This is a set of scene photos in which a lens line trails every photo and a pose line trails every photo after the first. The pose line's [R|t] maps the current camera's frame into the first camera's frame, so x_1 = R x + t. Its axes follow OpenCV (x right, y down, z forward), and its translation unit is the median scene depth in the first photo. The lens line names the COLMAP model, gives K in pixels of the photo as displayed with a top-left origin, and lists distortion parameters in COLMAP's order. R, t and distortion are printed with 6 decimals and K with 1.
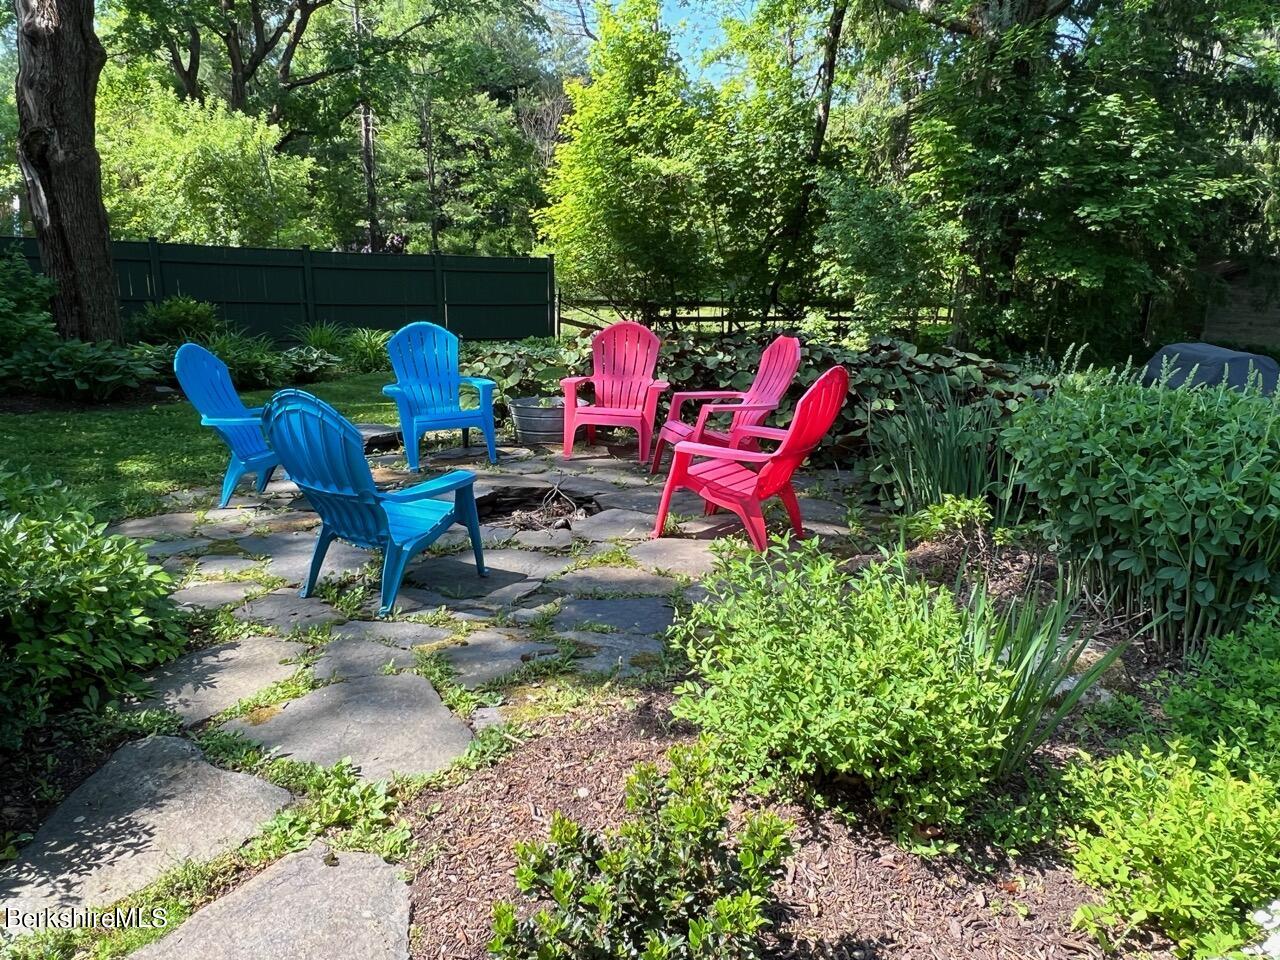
lens RADIAL K [[972.2, 0, 618.8], [0, 972.2, 490.1], [0, 0, 1]] dist [-0.004346, -0.006959]
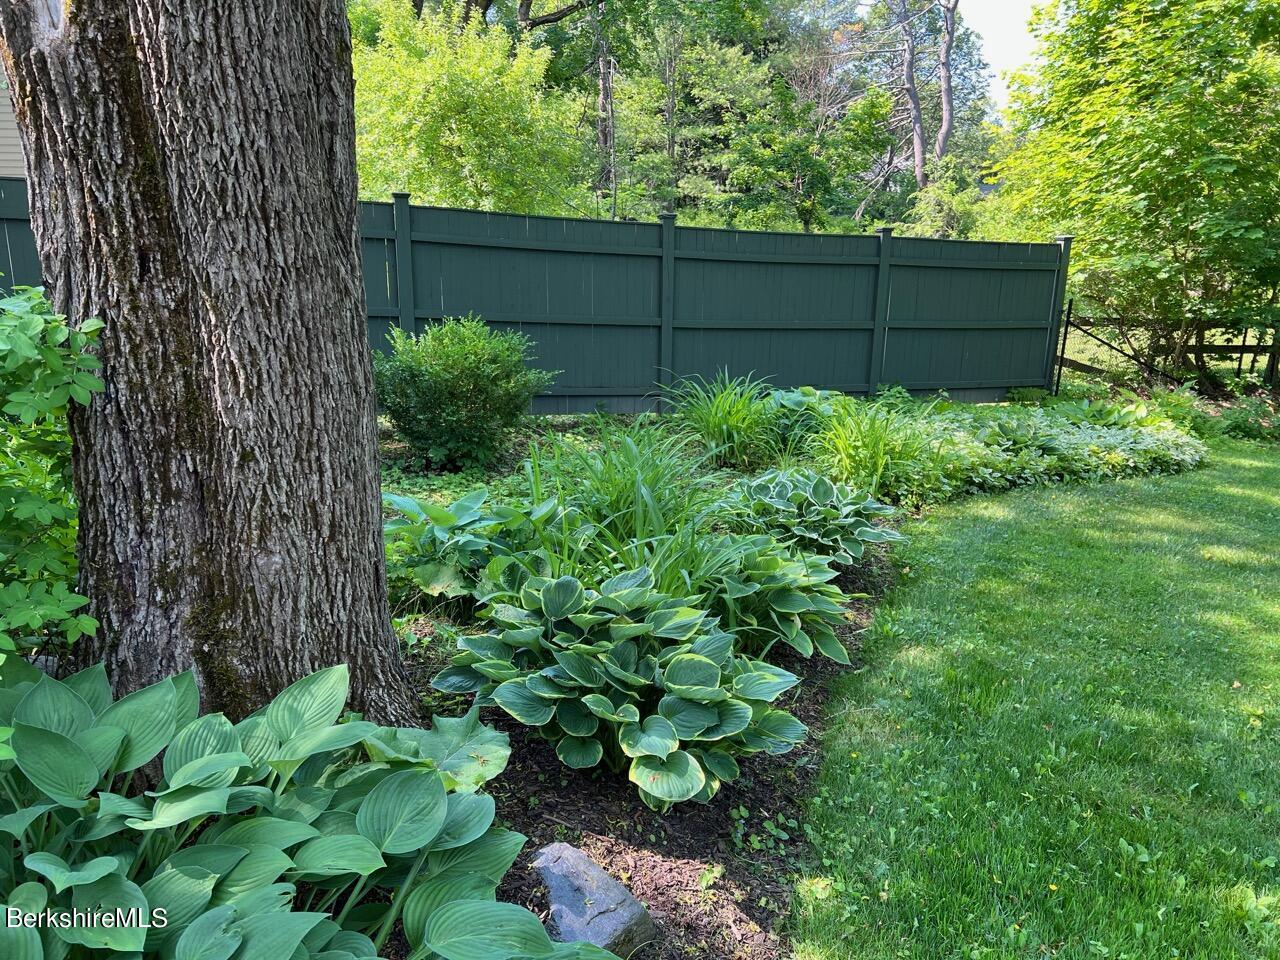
lens RADIAL K [[955.5, 0, 636.6], [0, 955.5, 482.0], [0, 0, 1]] dist [0.058135, -0.063536]
pose [[0.988910, 0.051198, -0.139411, -0.171525], [-0.050168, 0.998681, 0.010893, -0.070830], [0.139785, -0.003778, 0.990175, 0.309247]]
